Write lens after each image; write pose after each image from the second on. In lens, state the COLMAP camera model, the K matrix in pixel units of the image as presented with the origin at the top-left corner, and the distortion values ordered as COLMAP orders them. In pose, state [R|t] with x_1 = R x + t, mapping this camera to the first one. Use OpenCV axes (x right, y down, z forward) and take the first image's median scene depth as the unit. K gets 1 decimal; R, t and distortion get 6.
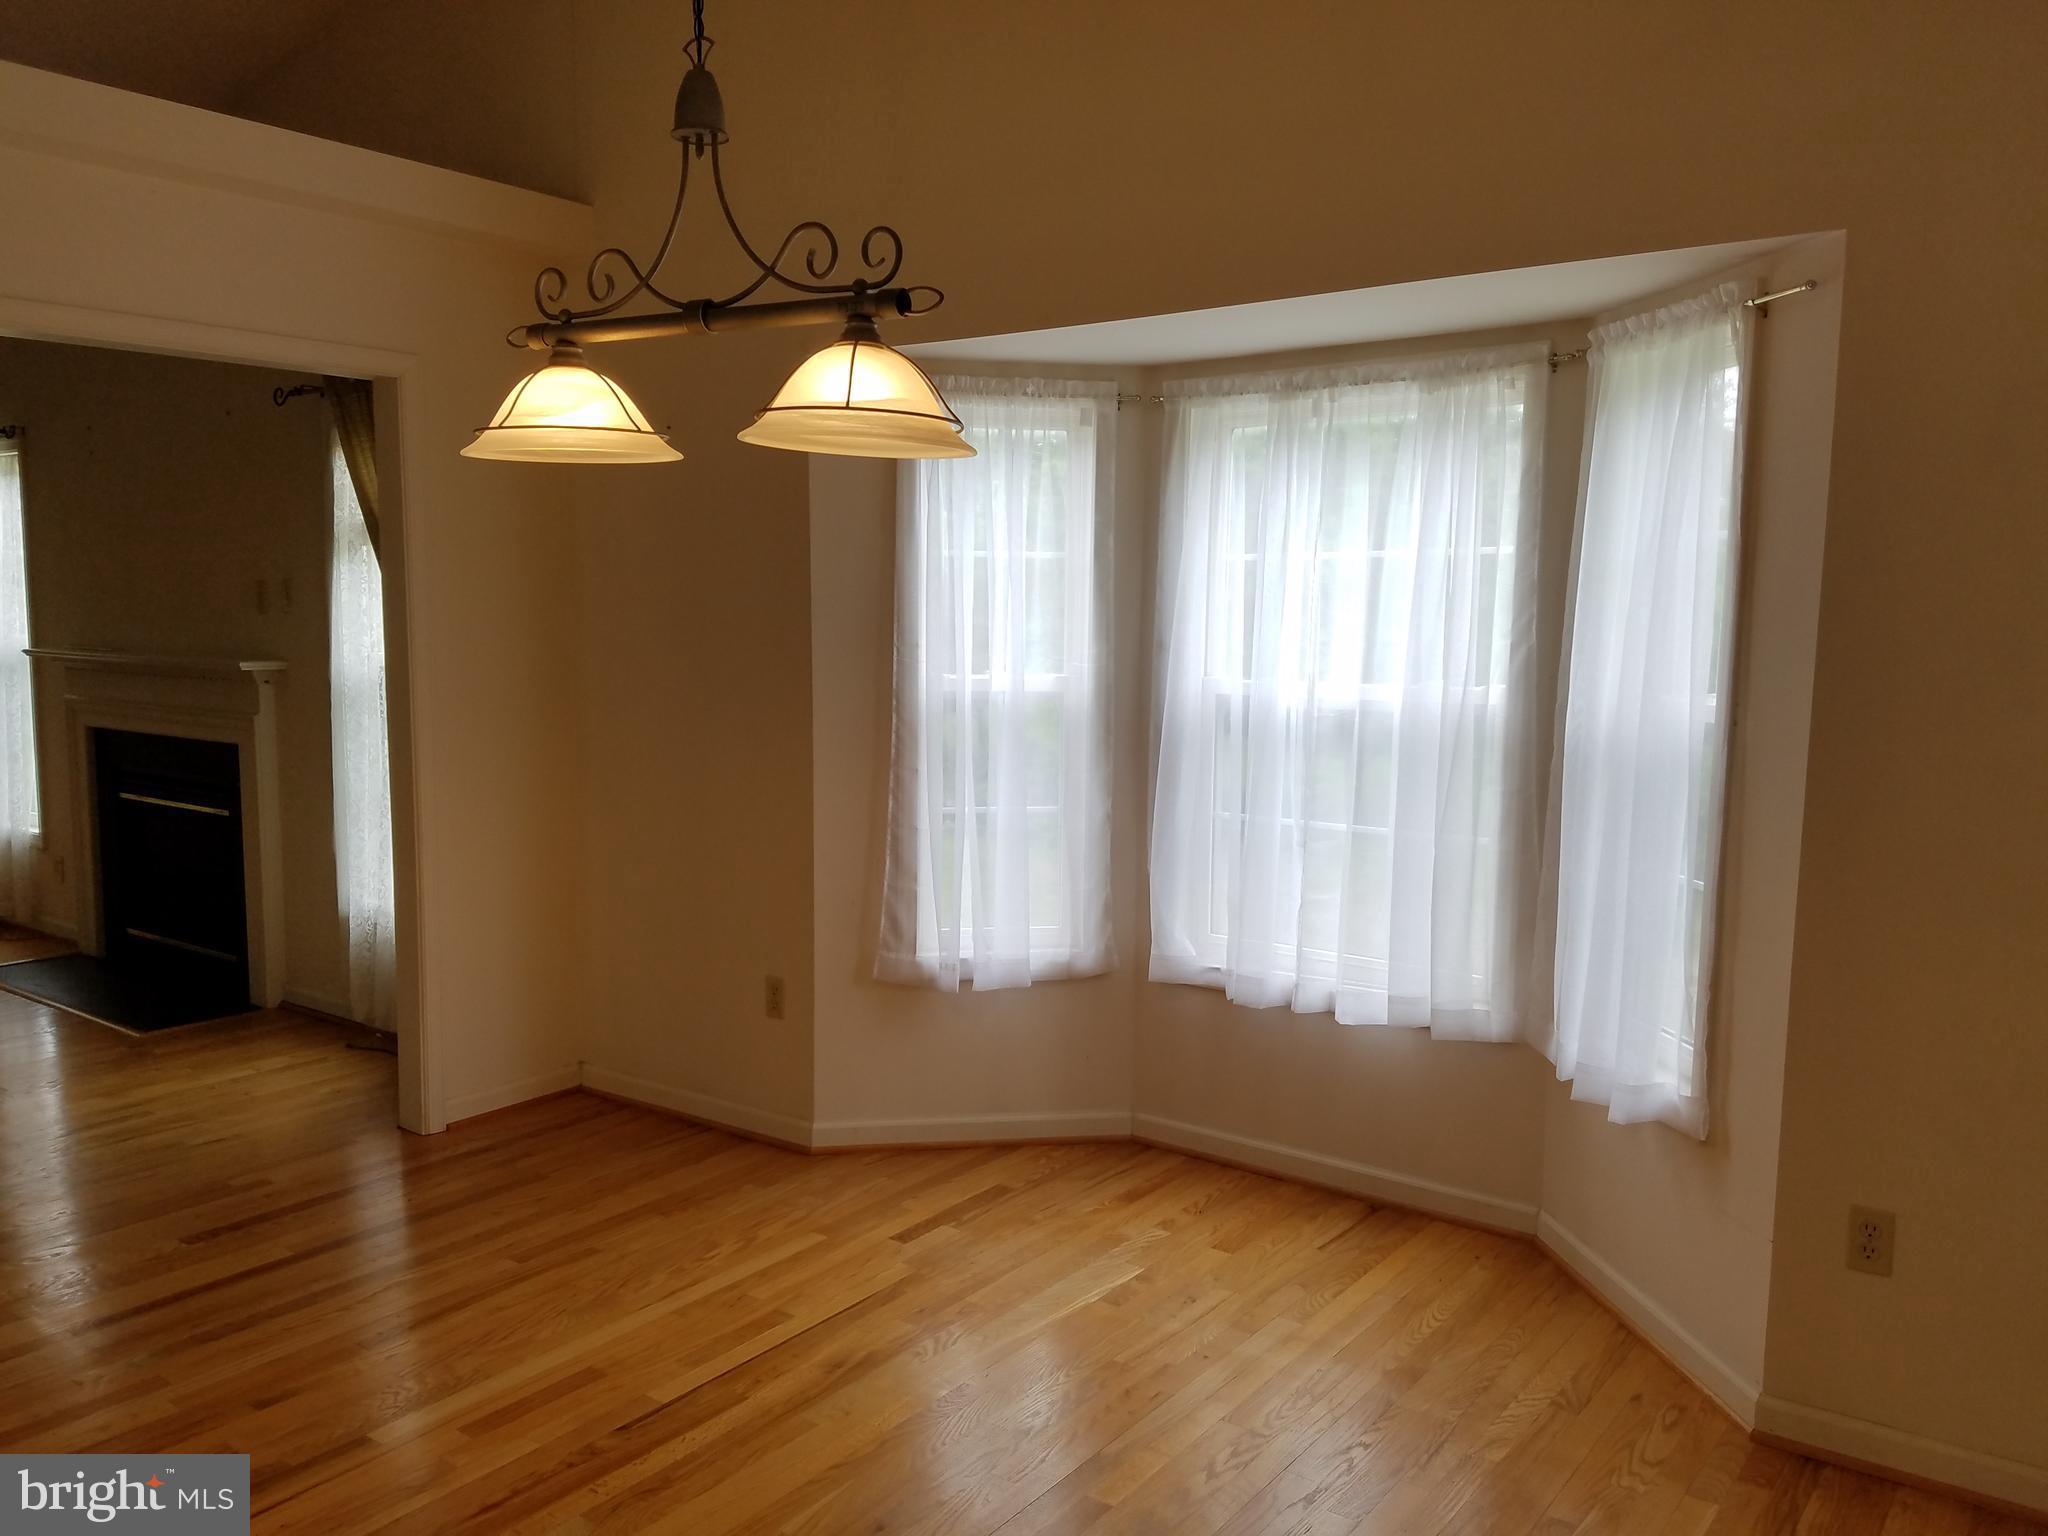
lens RADIAL K [[1578.4, 0, 1025.5], [0, 1578.4, 794.7], [0, 0, 1]] dist [0.229691, -0.443244]
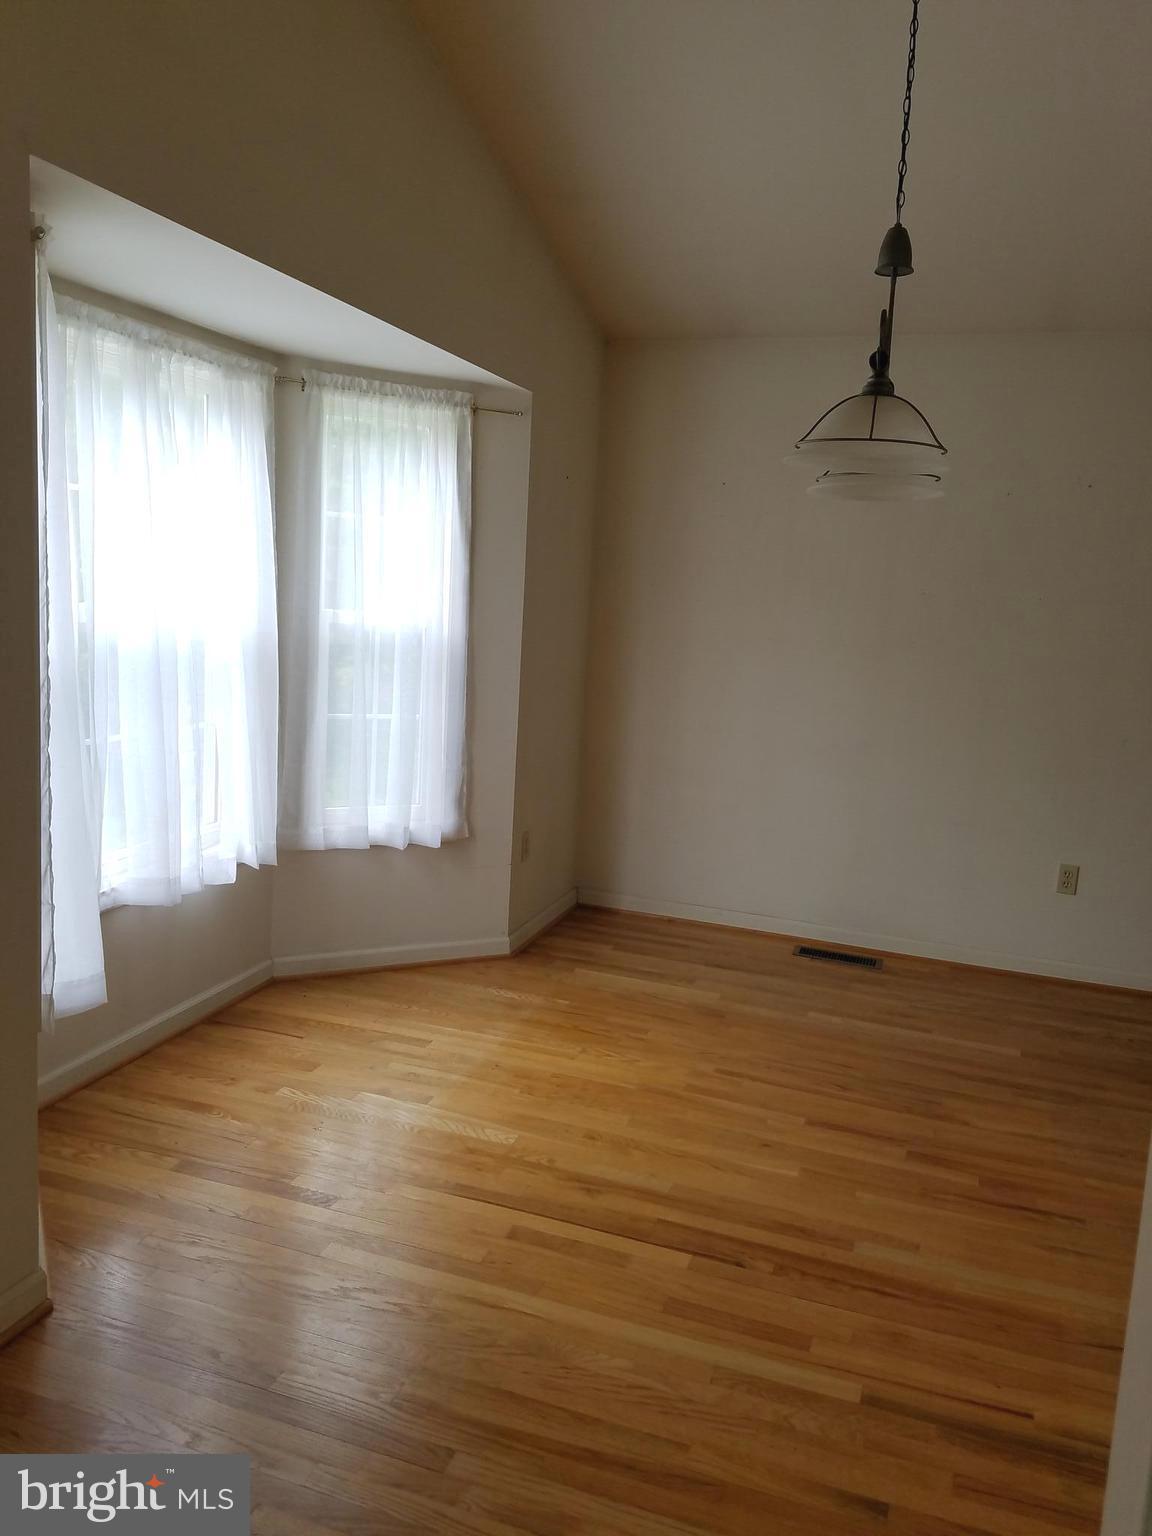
lens RADIAL K [[1183.8, 0, 564.8], [0, 1183.8, 760.6], [0, 0, 1]] dist [0.229691, -0.443244]
pose [[-0.308989, -0.173953, 0.935022, -0.848325], [0.052580, 0.978503, 0.199418, -0.142889], [-0.949611, 0.110781, -0.293201, 1.153388]]
